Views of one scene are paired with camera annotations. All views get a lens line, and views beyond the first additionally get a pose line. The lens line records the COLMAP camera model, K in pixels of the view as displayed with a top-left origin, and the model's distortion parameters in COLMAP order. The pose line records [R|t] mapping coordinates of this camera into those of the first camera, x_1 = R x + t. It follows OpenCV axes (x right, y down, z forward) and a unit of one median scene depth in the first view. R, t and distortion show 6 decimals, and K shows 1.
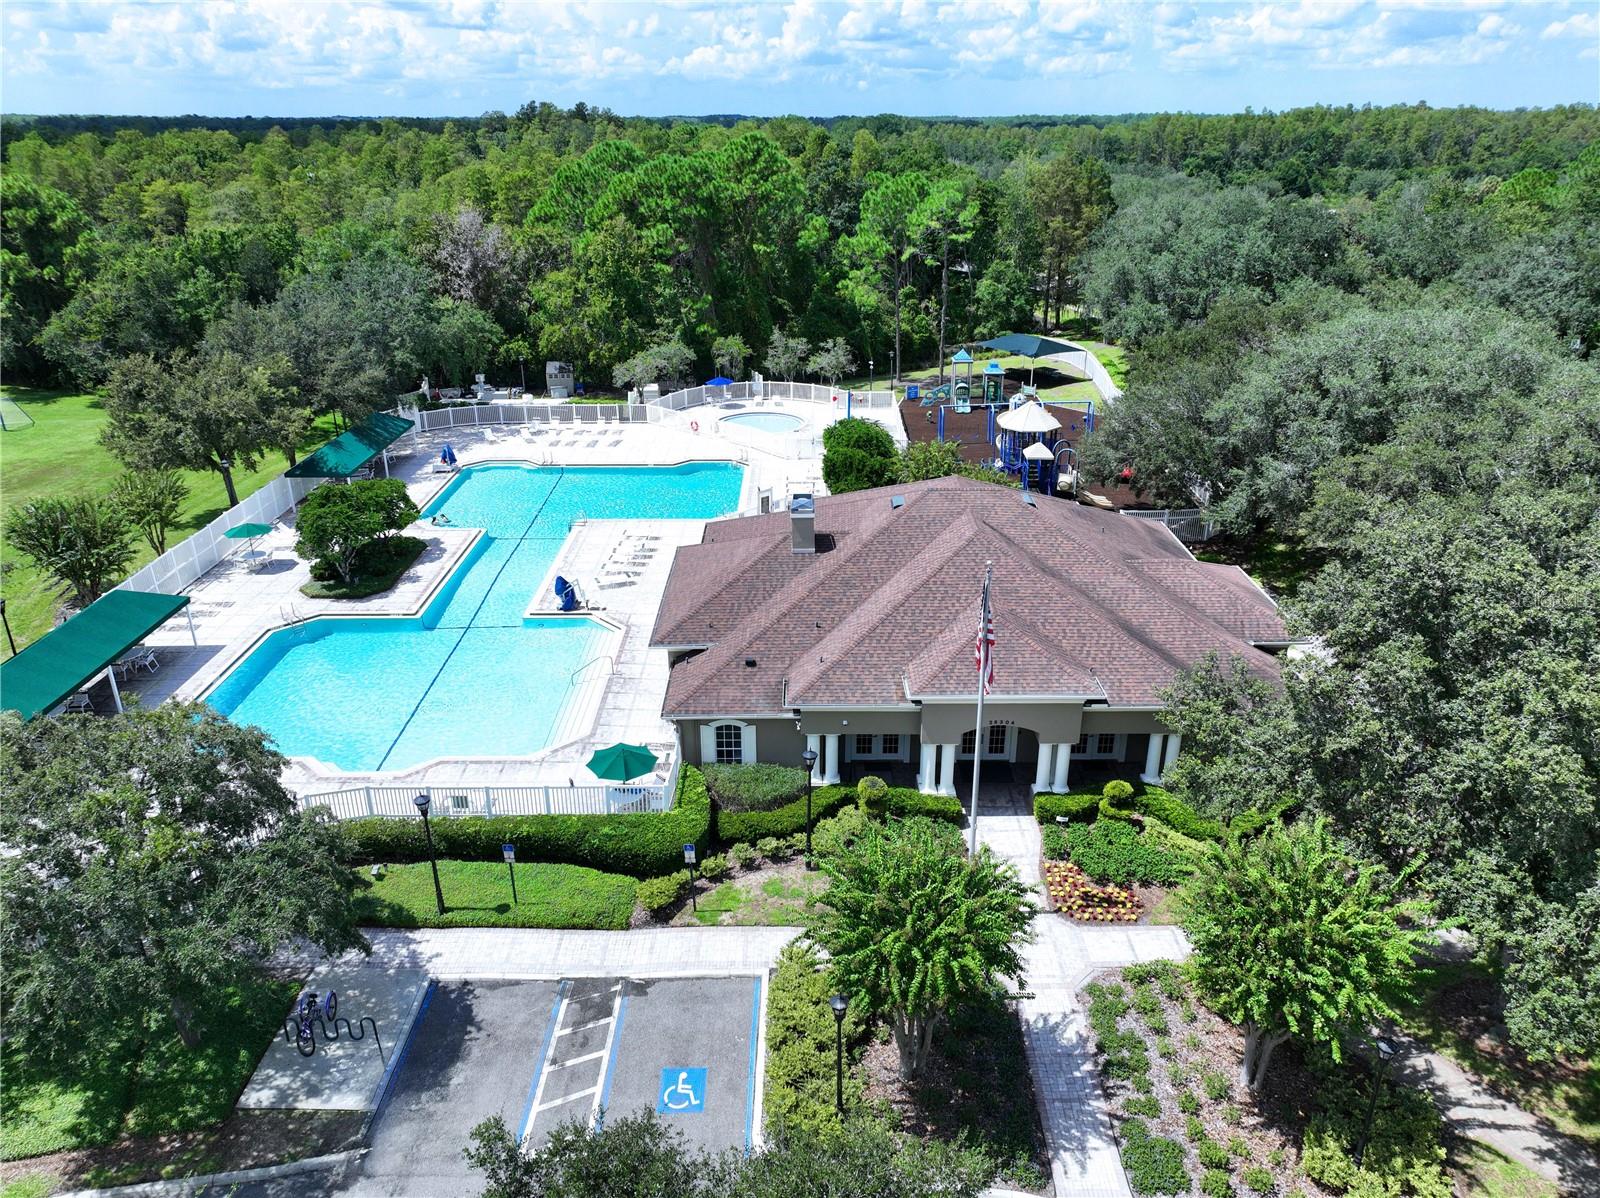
lens RADIAL K [[1109.4, 0, 800.0], [0, 1109.4, 599.0], [0, 0, 1]] dist [0.021548, 0.004182]
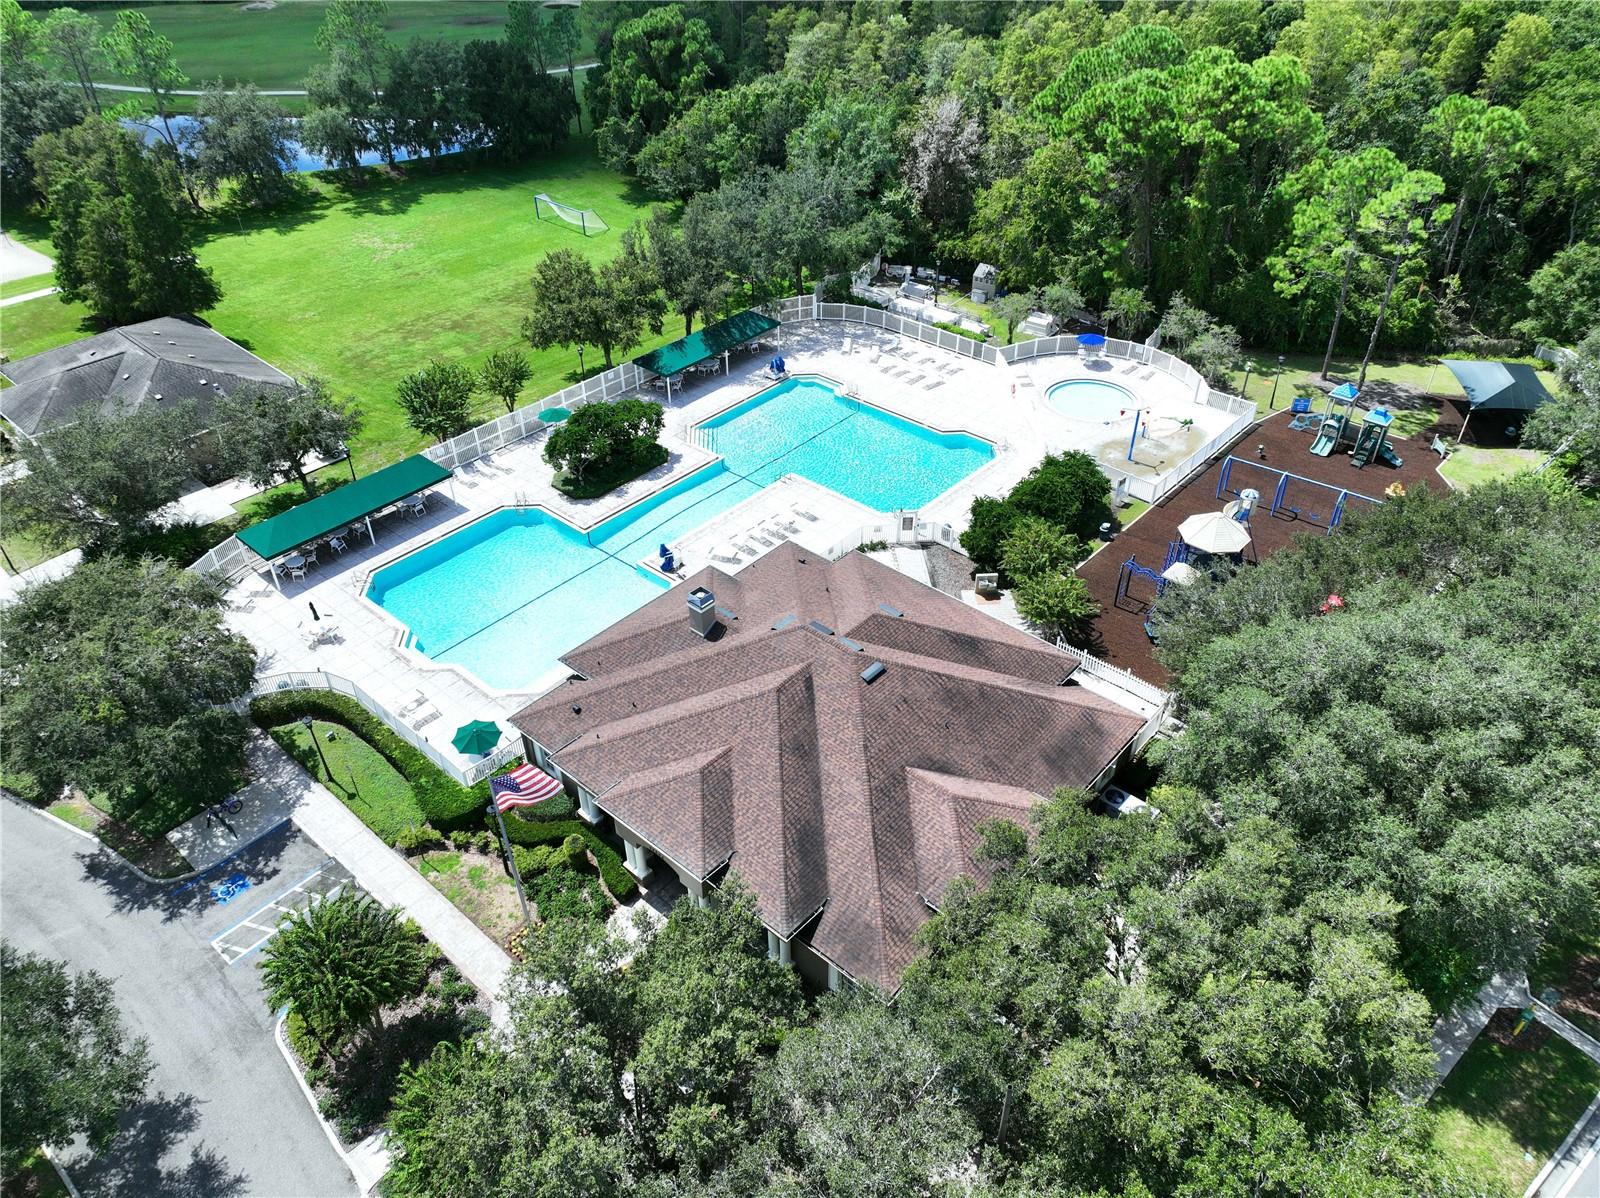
lens RADIAL K [[1109.4, 0, 800.0], [0, 1109.4, 599.0], [0, 0, 1]] dist [0.021548, 0.004182]
pose [[0.758558, 0.395126, -0.518136, 0.548248], [-0.260884, 0.912818, 0.314170, -0.379742], [0.597101, -0.103143, 0.795507, 0.087842]]
